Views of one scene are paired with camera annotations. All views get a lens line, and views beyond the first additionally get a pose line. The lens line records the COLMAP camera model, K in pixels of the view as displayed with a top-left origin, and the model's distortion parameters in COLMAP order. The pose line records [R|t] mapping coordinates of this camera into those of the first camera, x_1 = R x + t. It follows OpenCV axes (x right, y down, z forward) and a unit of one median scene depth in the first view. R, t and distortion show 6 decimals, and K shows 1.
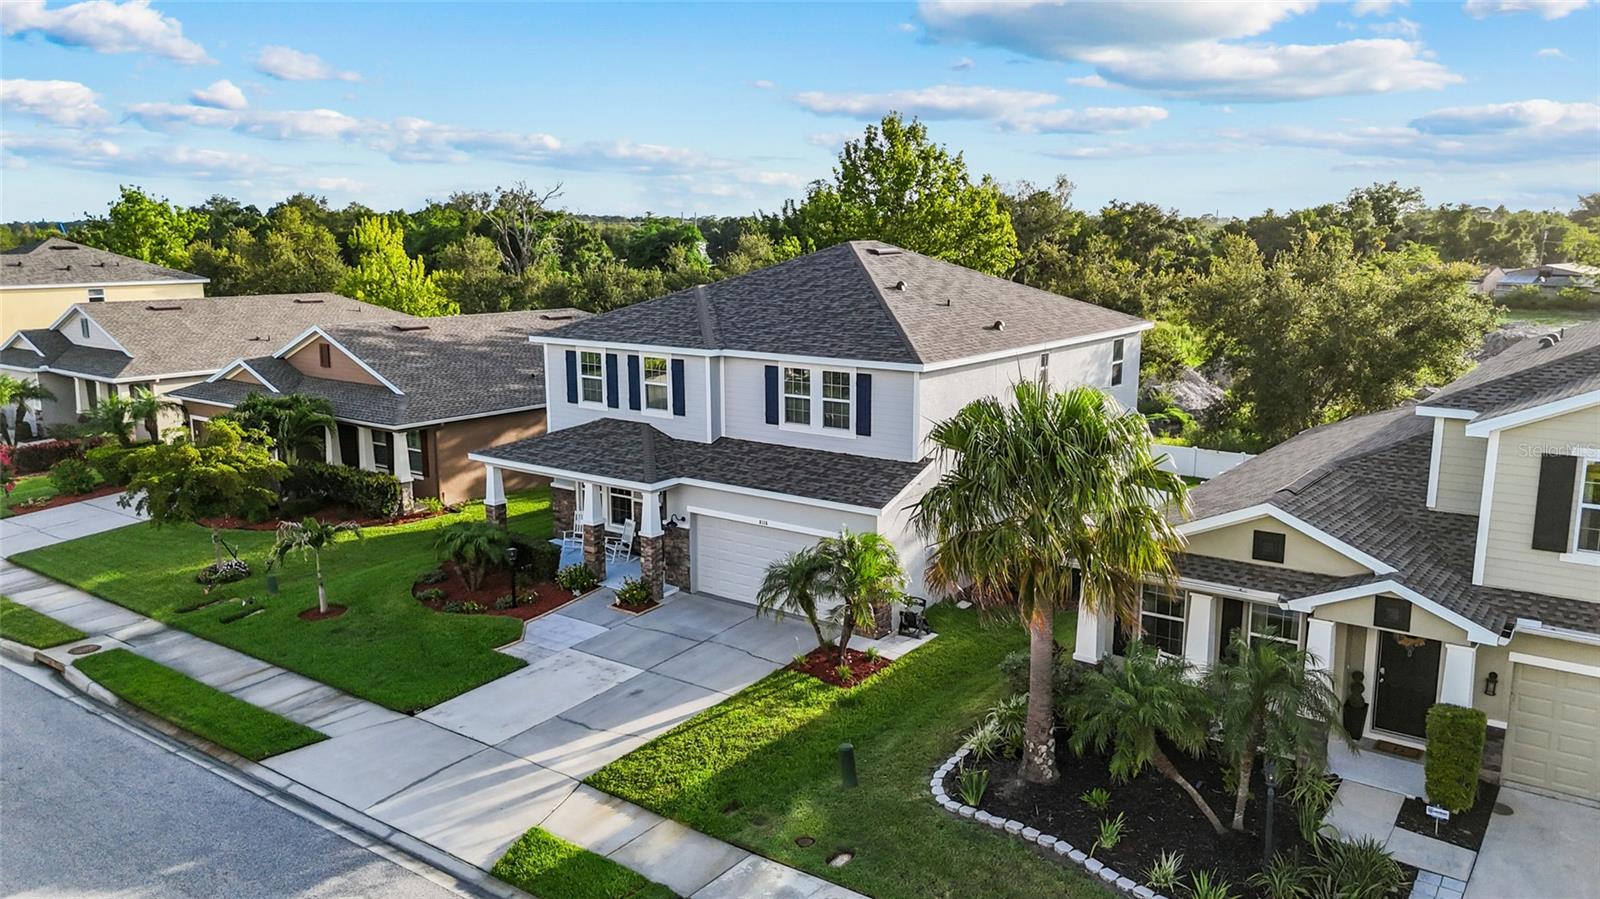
lens RADIAL K [[1181.5, 0, 800.0], [0, 1181.5, 449.5], [0, 0, 1]] dist [0.072670, -0.083307]
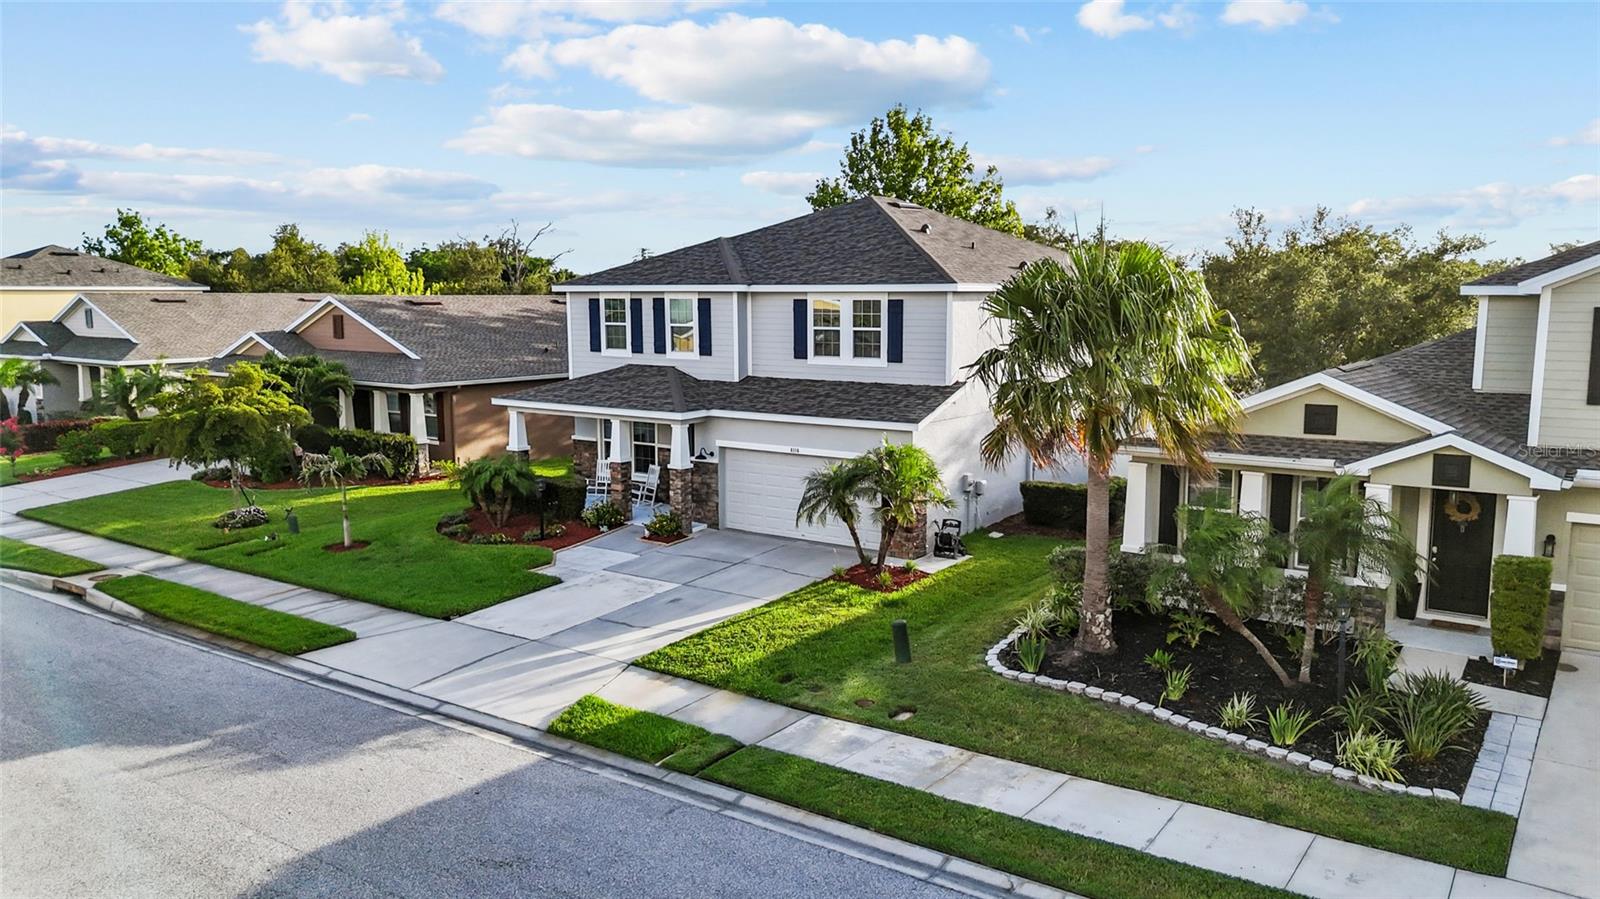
lens RADIAL K [[1181.5, 0, 800.0], [0, 1181.5, 449.5], [0, 0, 1]] dist [0.072670, -0.083307]
pose [[0.999871, -0.003497, 0.015660, -0.044000], [0.004279, 0.998729, -0.050219, 0.115788], [-0.015464, 0.050280, 0.998615, 0.006868]]
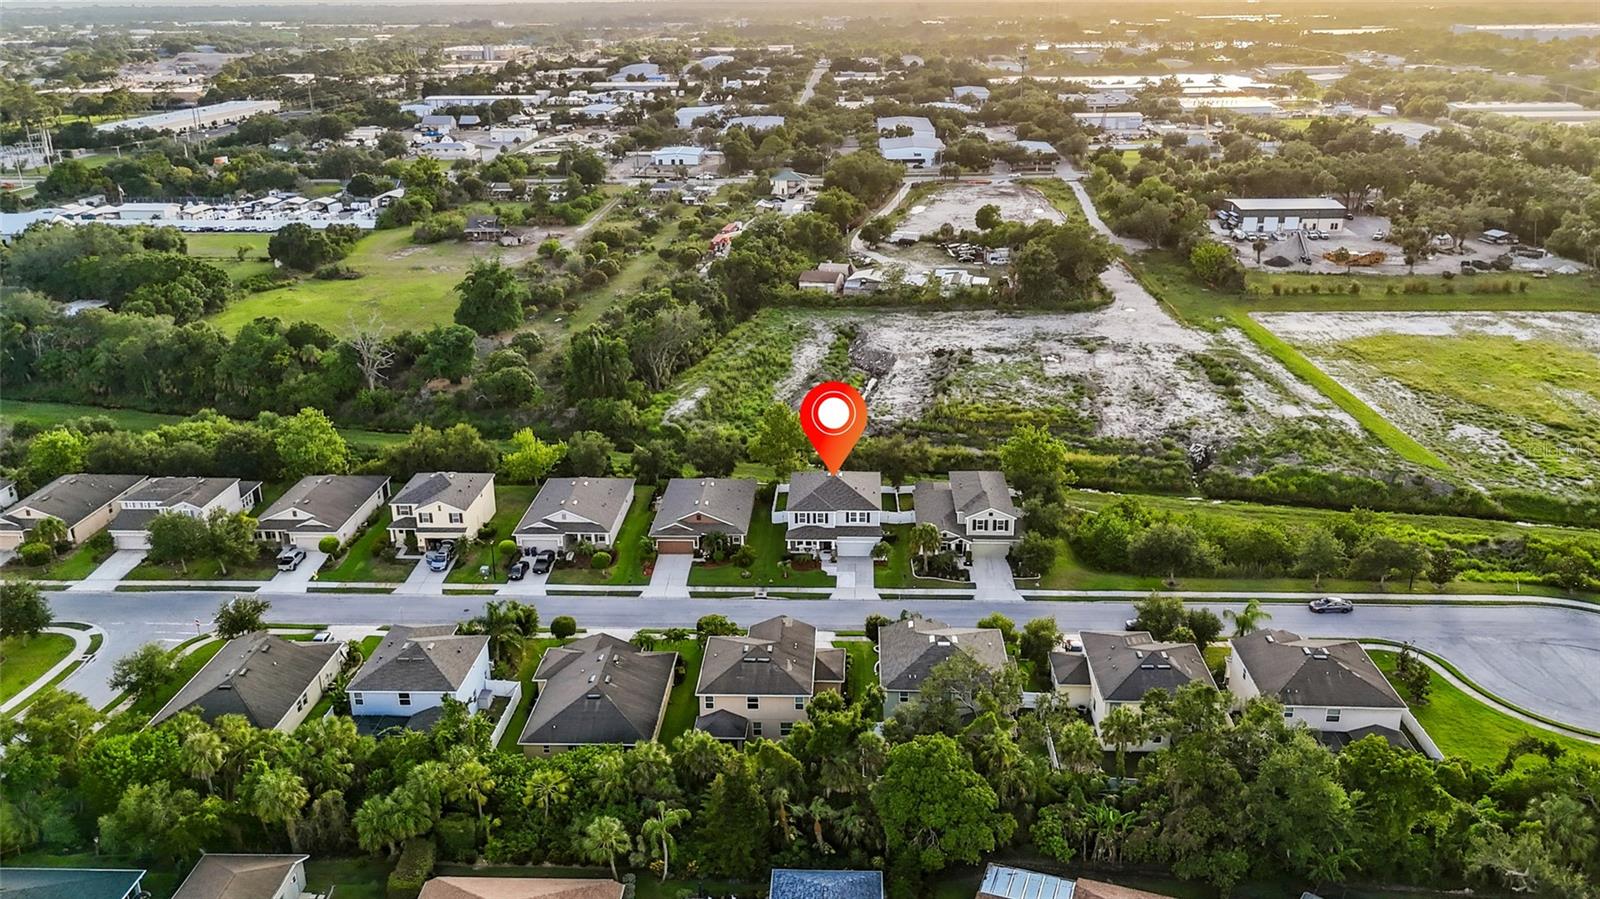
lens RADIAL K [[1181.5, 0, 800.0], [0, 1181.5, 449.5], [0, 0, 1]] dist [0.072670, -0.083307]
pose [[0.835481, -0.207095, 0.509002, -3.127114], [0.118040, 0.972280, 0.201836, -1.583503], [-0.536691, -0.108548, 0.836767, -3.634332]]
